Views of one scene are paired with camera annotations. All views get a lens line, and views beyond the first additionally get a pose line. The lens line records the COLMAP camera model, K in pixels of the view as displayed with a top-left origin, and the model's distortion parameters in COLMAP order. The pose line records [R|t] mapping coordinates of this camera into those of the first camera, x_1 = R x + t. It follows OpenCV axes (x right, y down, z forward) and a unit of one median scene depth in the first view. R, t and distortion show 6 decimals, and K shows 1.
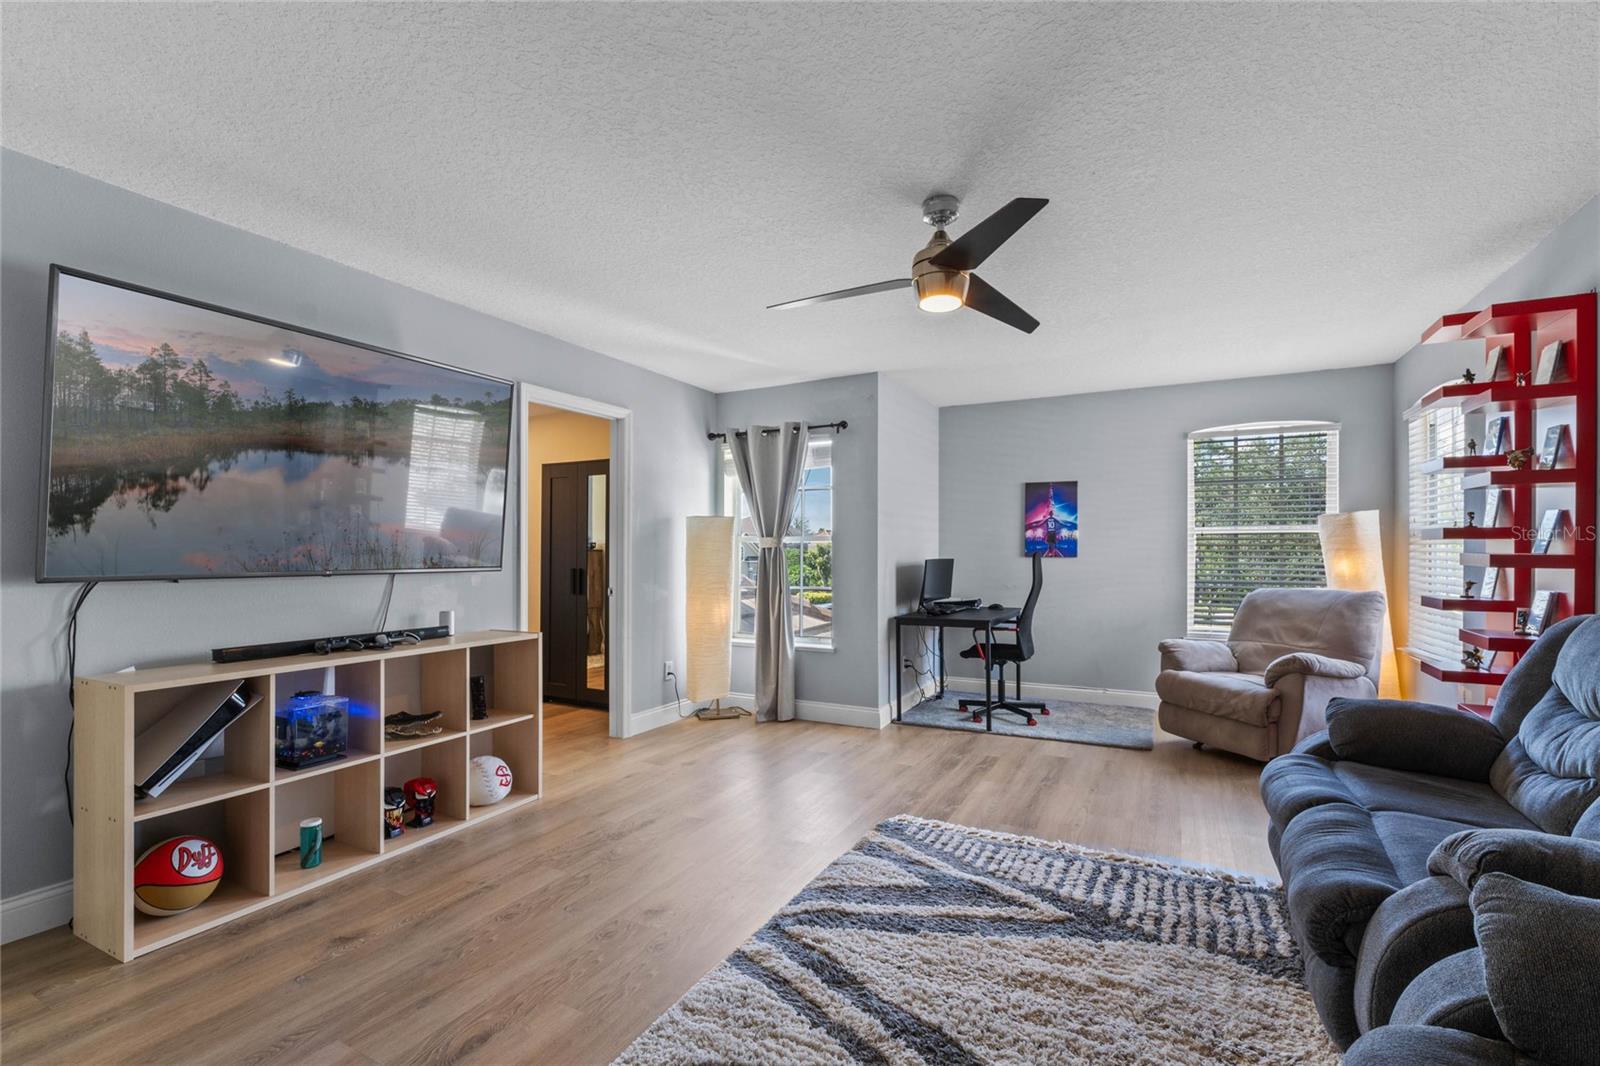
lens RADIAL K [[713.9, 0, 801.7], [0, 713.9, 546.3], [0, 0, 1]] dist [0.003984, -0.000217]
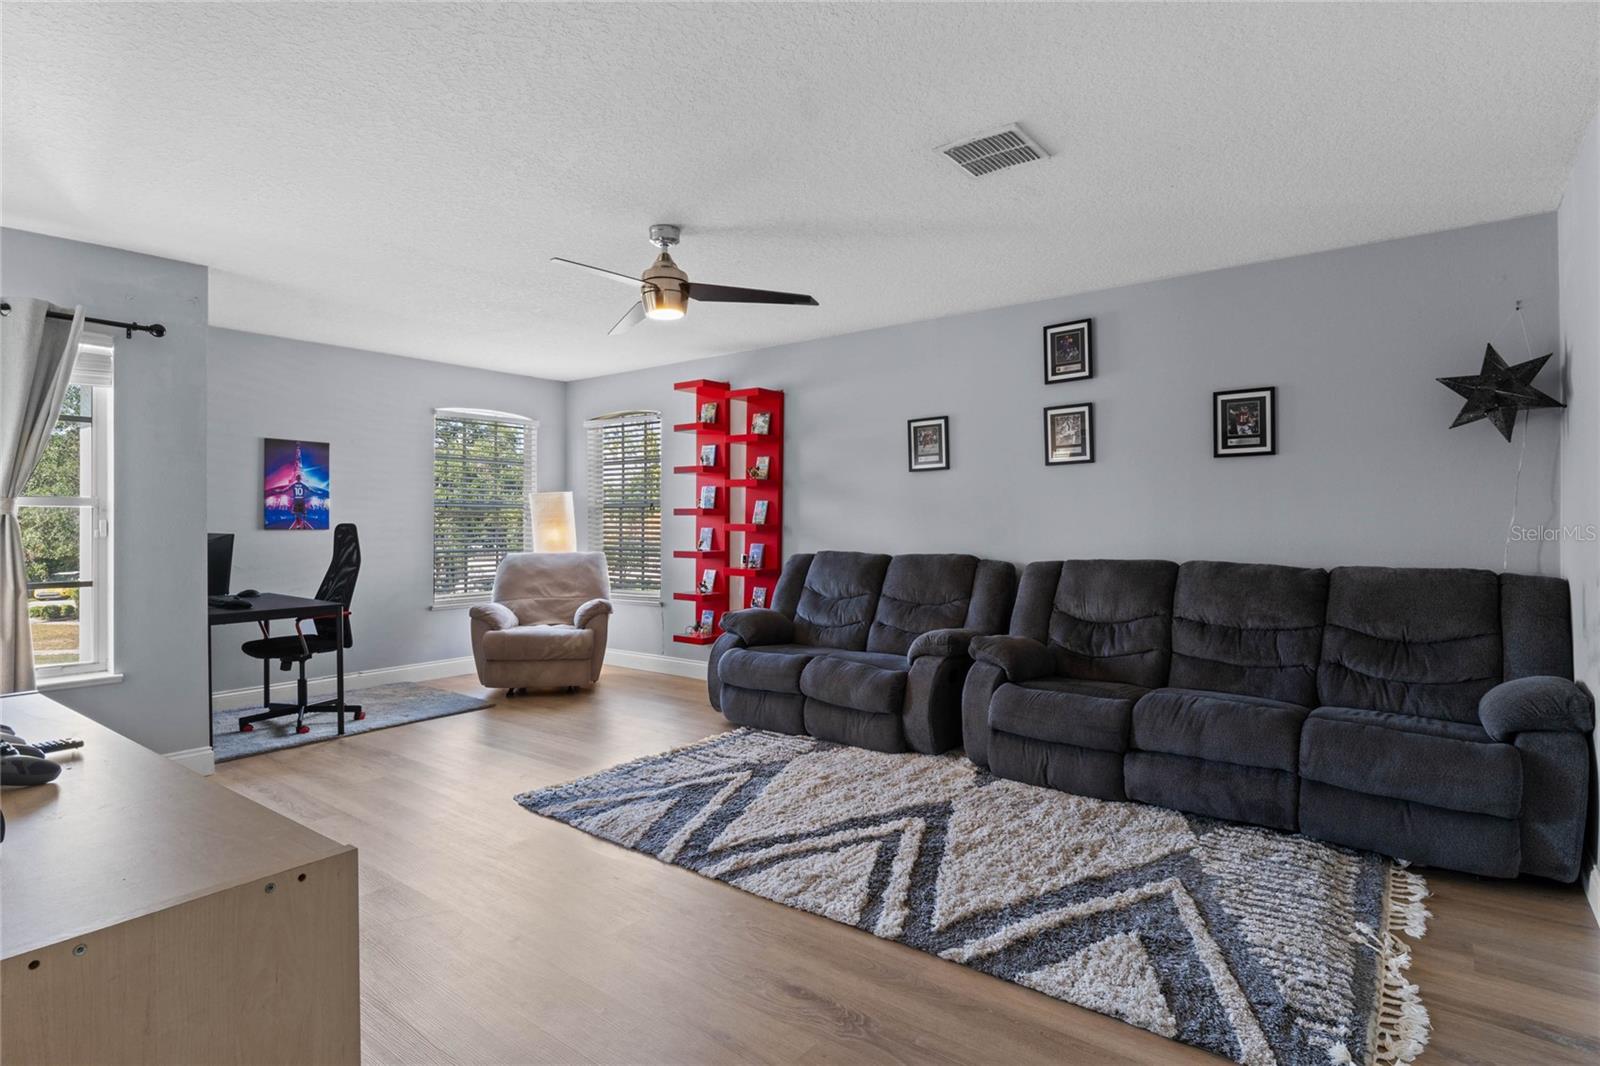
lens RADIAL K [[827.8, 0, 802.1], [0, 827.8, 525.3], [0, 0, 1]] dist [-0.005635, -0.000145]
pose [[0.169851, -0.003397, 0.985464, -0.660667], [-0.006303, 0.999970, 0.004534, 0.002269], [-0.985450, -0.006982, 0.169824, 0.317815]]
